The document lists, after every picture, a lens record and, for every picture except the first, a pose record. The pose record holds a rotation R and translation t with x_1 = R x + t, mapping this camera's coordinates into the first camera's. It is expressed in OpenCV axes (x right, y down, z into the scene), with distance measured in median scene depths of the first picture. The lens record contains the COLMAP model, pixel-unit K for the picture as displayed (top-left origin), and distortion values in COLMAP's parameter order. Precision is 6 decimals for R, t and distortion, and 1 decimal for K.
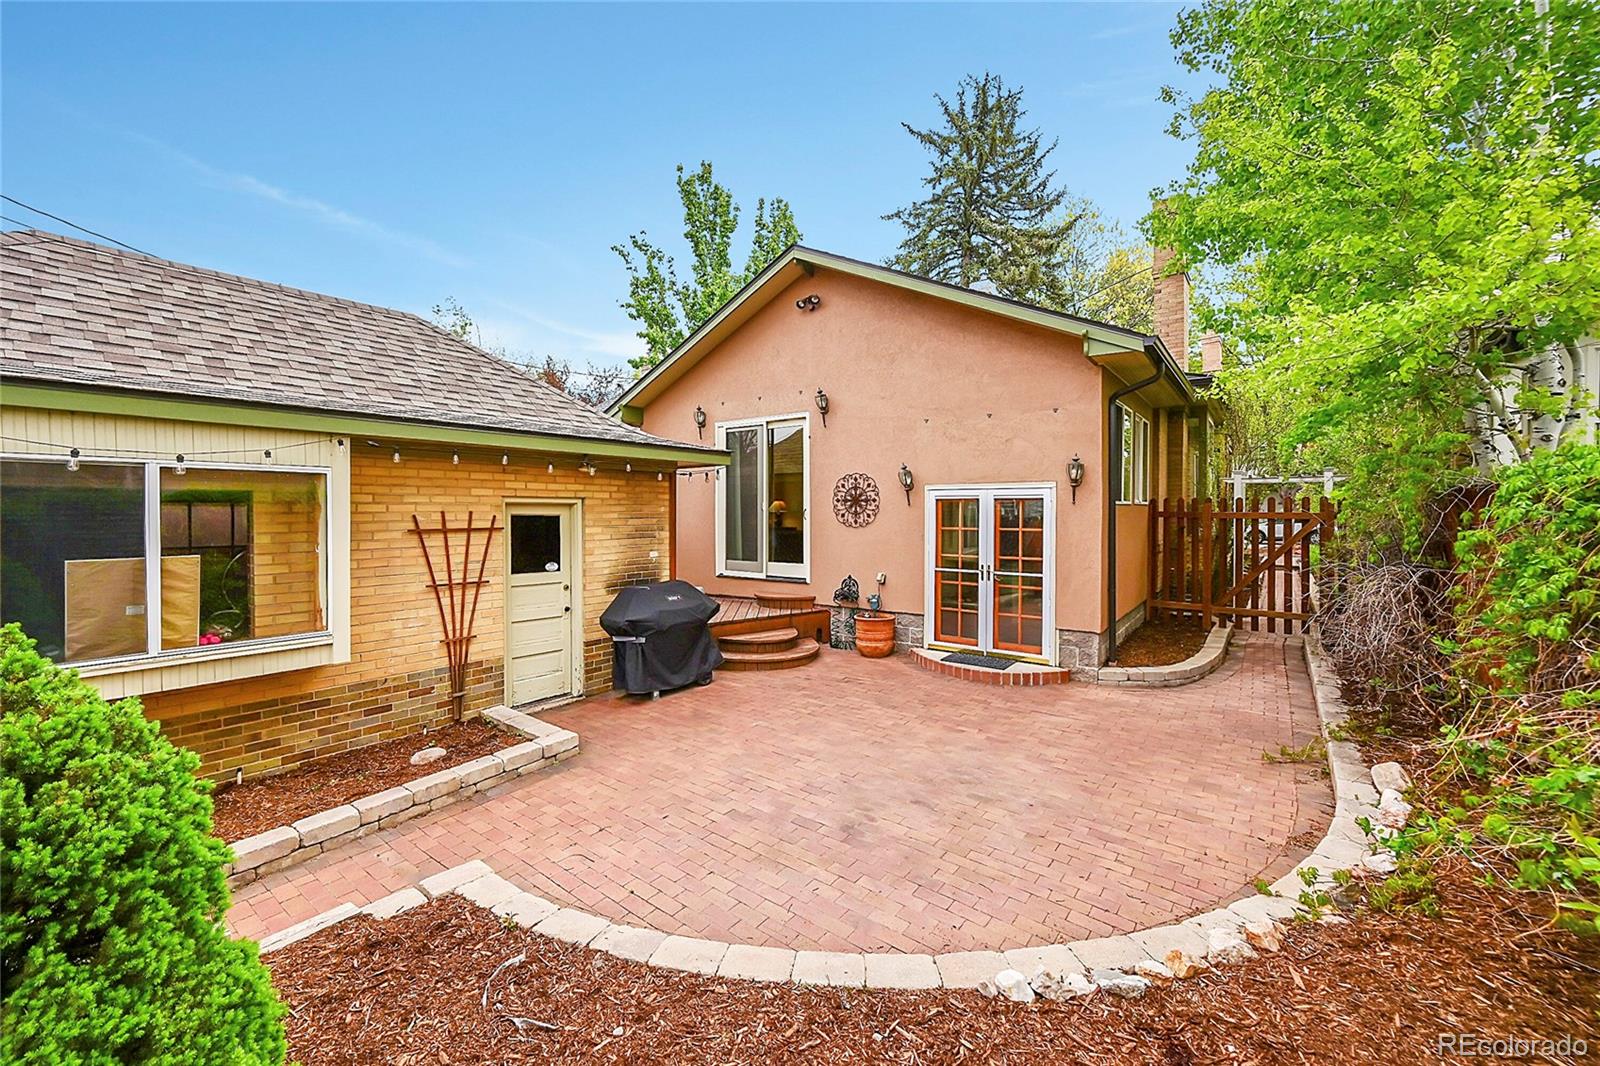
lens RADIAL K [[606.2, 0, 798.3], [0, 606.2, 529.8], [0, 0, 1]] dist [-0.000230, 0.000496]
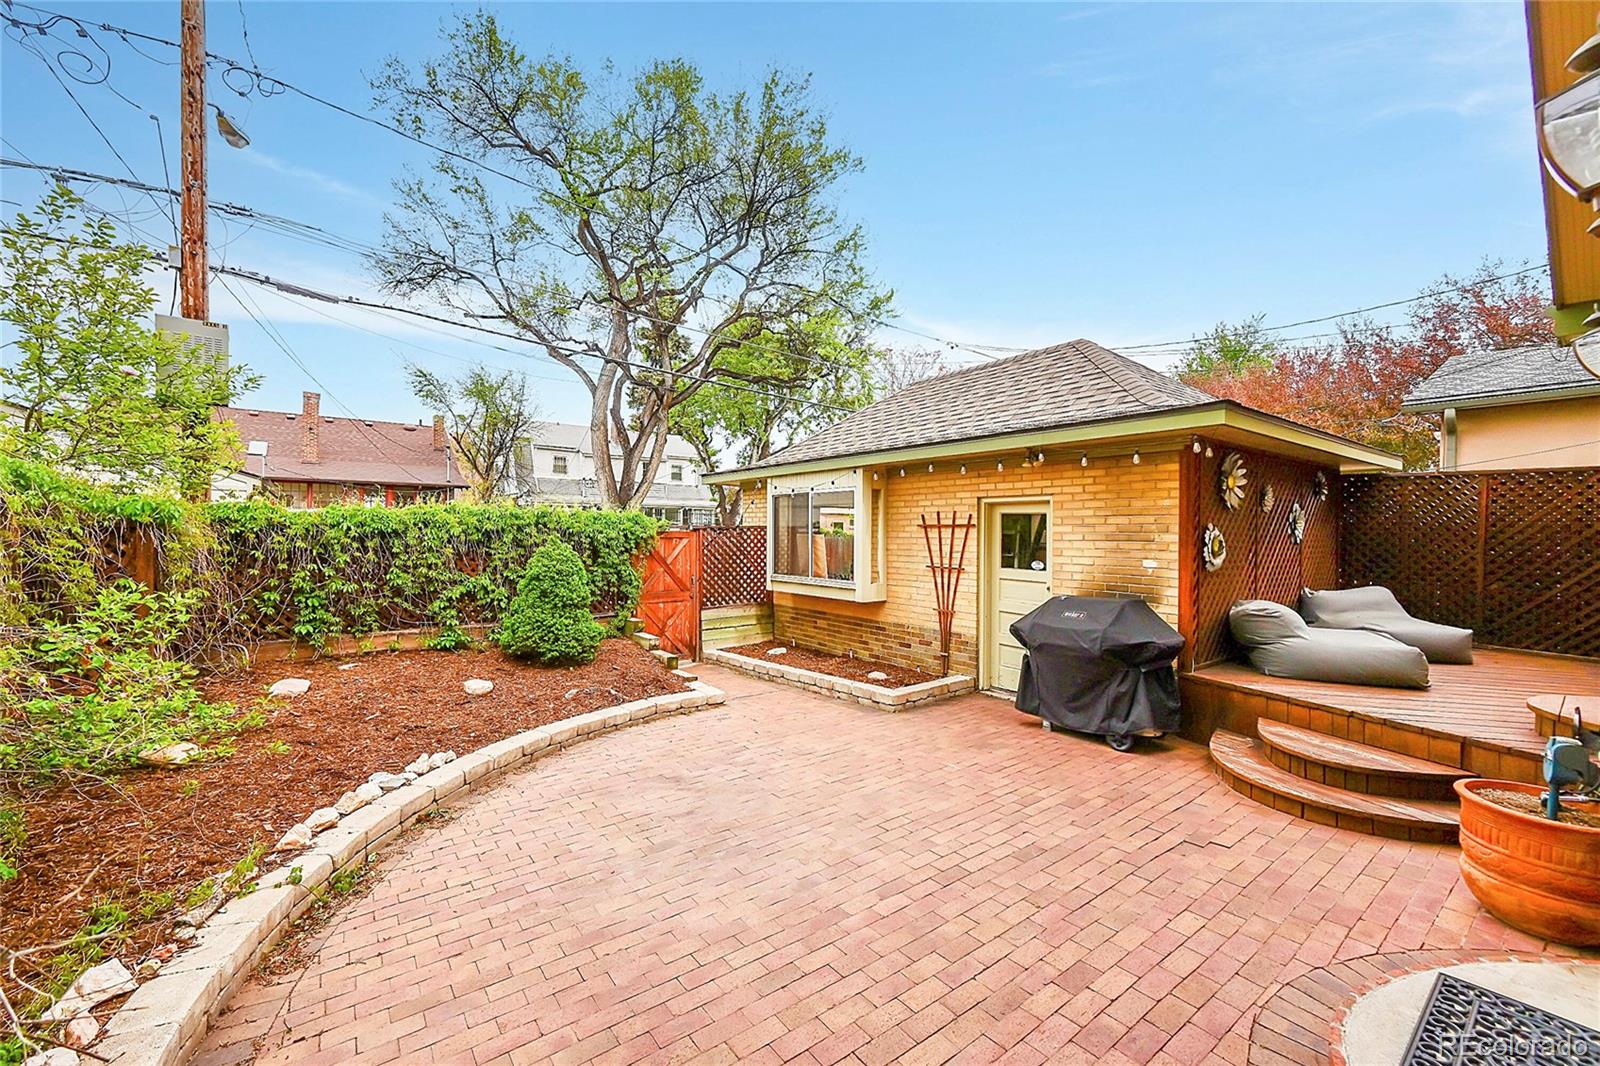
lens RADIAL K [[606.2, 0, 798.3], [0, 606.2, 529.8], [0, 0, 1]] dist [-0.000230, 0.000496]
pose [[-0.219825, -0.001101, -0.975539, 0.746870], [-0.033678, 0.999412, 0.006461, 0.011032], [0.974958, 0.034275, -0.219733, 0.960603]]
